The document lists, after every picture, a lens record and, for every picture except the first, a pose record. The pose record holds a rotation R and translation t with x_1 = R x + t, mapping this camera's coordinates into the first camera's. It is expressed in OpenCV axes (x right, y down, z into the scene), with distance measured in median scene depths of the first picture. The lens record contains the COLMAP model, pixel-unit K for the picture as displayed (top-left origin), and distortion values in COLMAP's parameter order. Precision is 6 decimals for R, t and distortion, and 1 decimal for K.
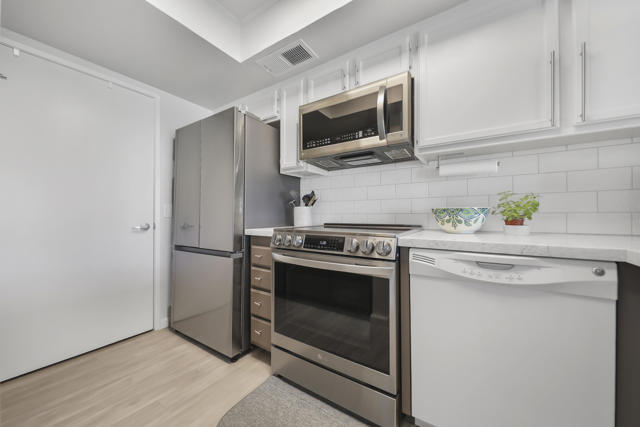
lens RADIAL K [[231.6, 0, 319.3], [0, 231.6, 213.5], [0, 0, 1]] dist [0.002194, -0.000280]
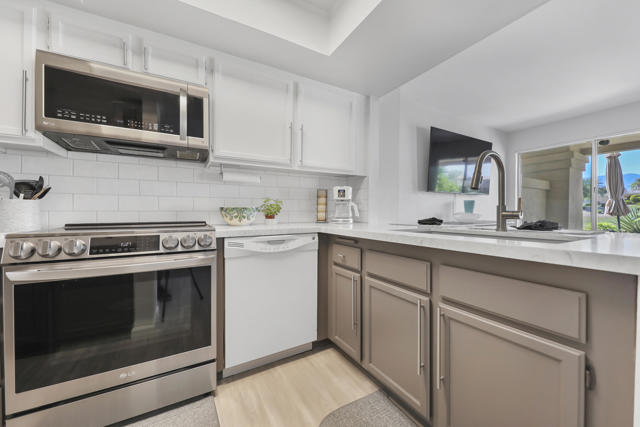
lens RADIAL K [[231.6, 0, 322.4], [0, 231.6, 213.4], [0, 0, 1]] dist [0.002194, -0.000280]
pose [[0.464574, -0.003602, 0.885527, -0.393013], [-0.004315, 0.999971, 0.006331, 0.003111], [-0.885524, -0.006762, 0.464544, -0.052933]]
